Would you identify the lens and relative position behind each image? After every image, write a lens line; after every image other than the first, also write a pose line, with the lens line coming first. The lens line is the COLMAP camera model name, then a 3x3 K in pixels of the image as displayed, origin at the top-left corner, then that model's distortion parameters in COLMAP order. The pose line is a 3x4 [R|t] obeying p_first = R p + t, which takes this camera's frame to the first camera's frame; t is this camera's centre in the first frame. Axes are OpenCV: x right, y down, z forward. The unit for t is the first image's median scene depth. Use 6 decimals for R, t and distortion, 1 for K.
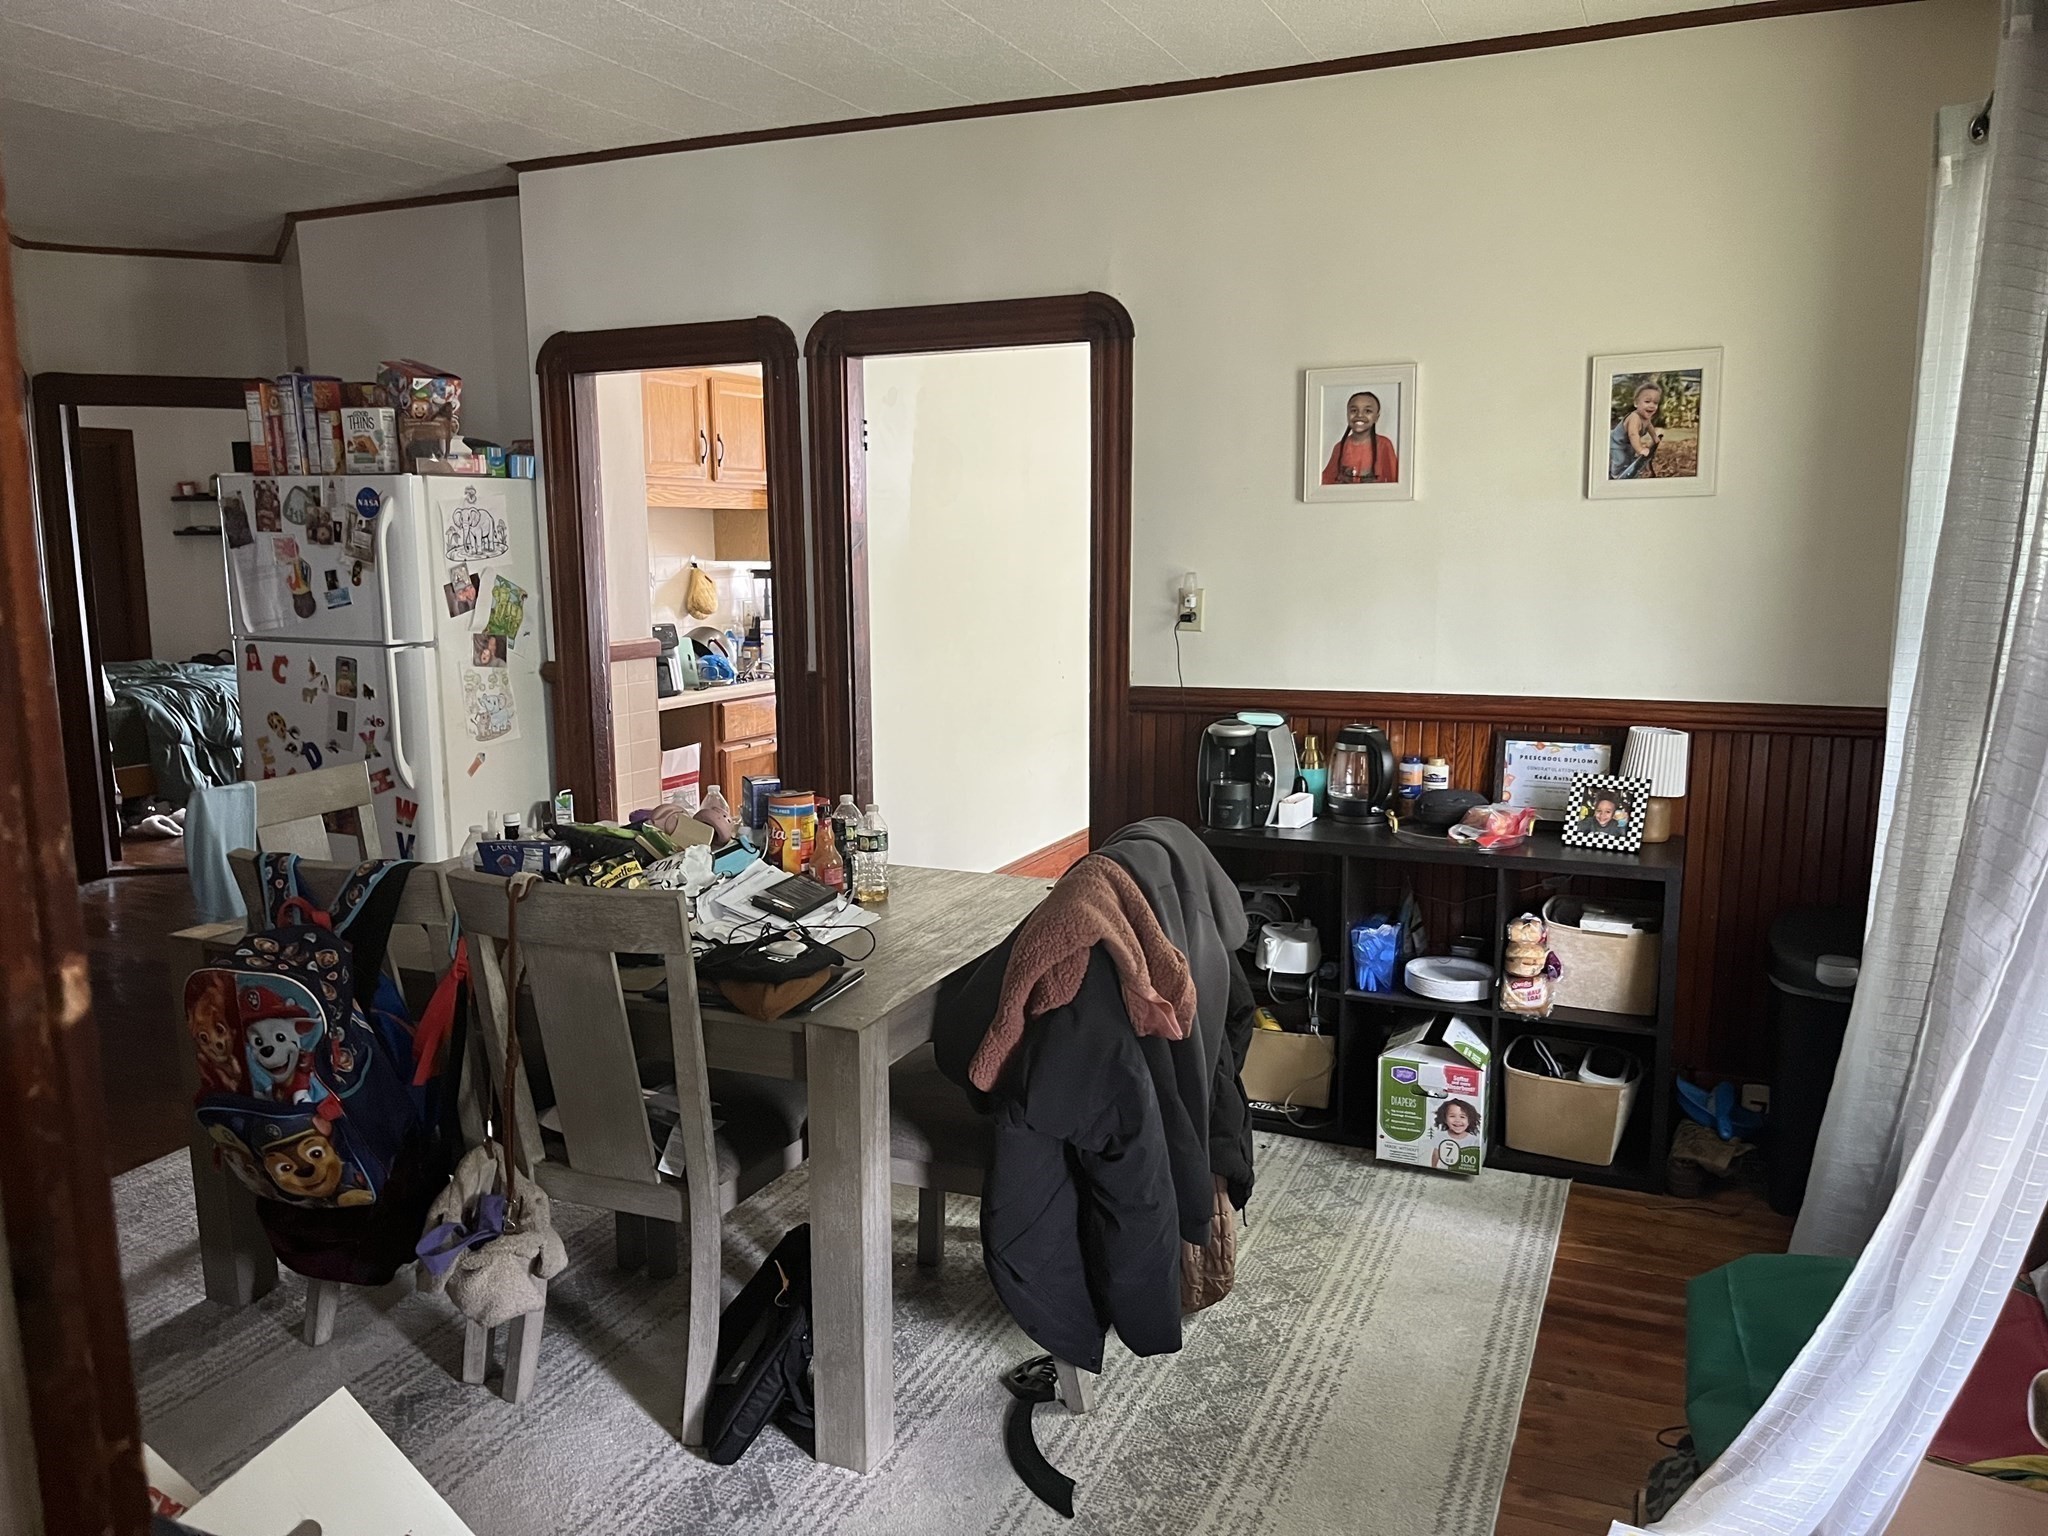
lens RADIAL K [[1550.8, 0, 1015.7], [0, 1550.8, 764.8], [0, 0, 1]] dist [0.005935, -0.023920]
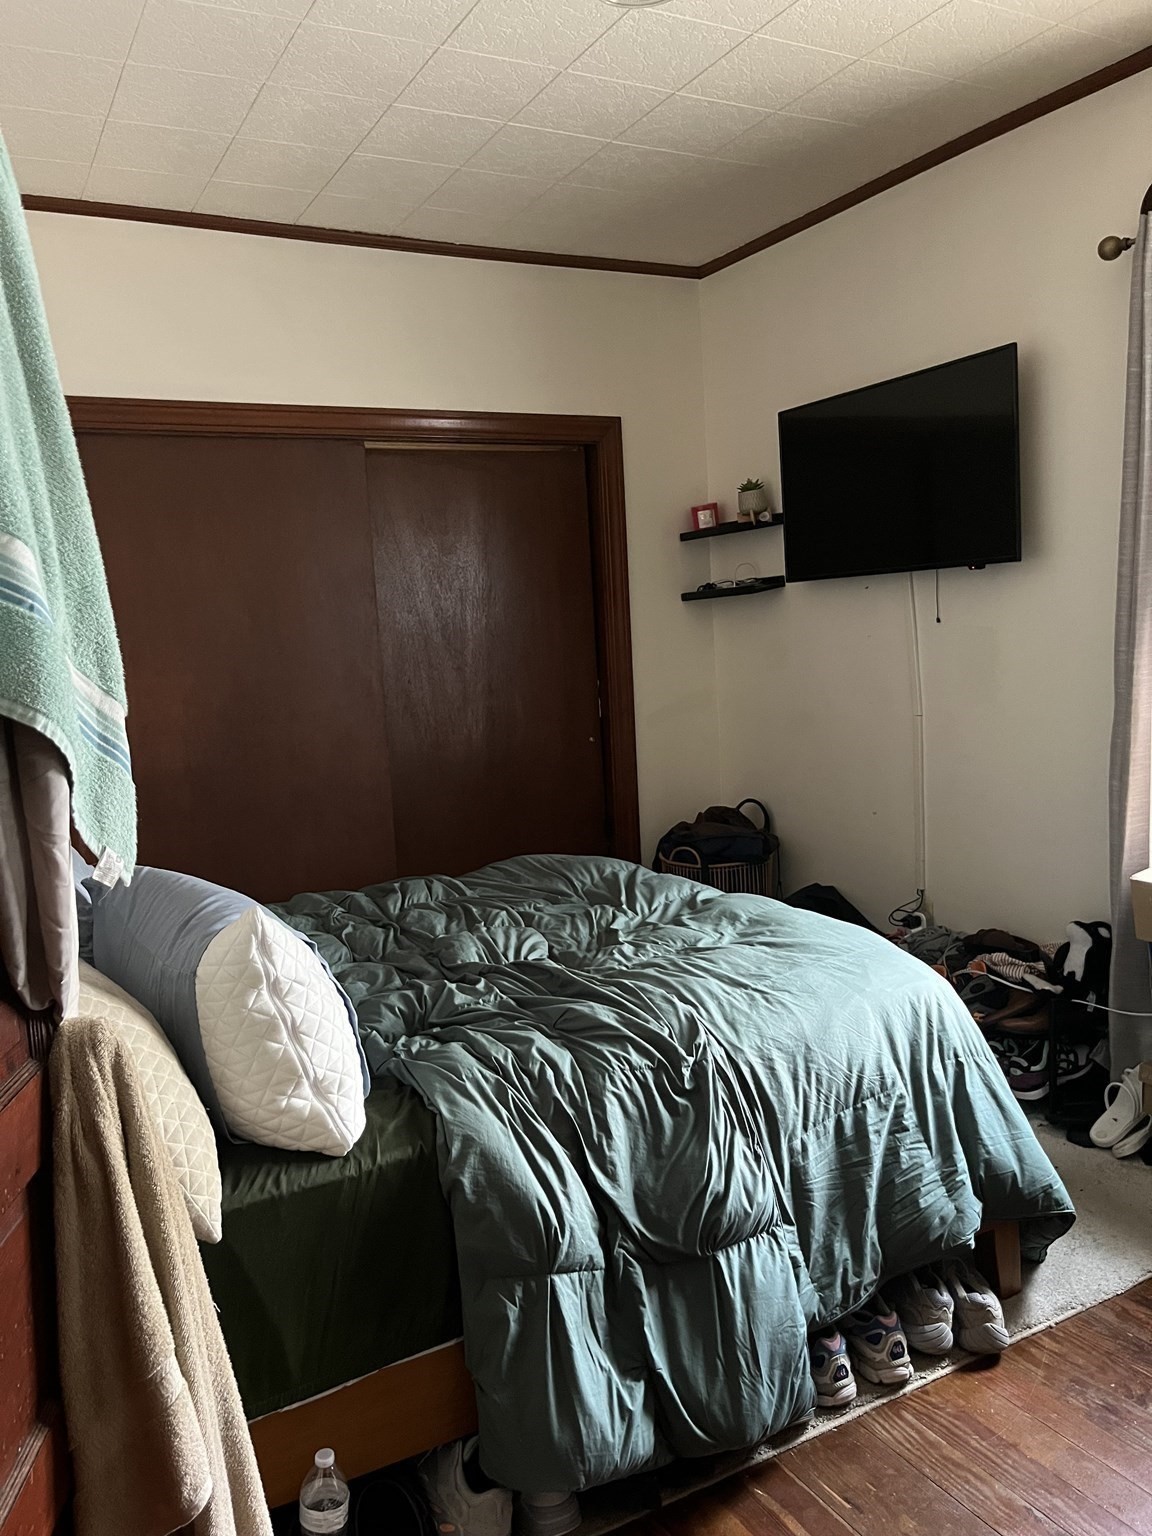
lens RADIAL K [[1163.1, 0, 577.9], [0, 1163.1, 770.8], [0, 0, 1]] dist [0.005935, -0.023920]
pose [[0.795268, 0.032590, -0.605381, -0.391389], [-0.035008, 0.999357, 0.007811, -0.109326], [0.605246, 0.014981, 0.795898, 0.799982]]
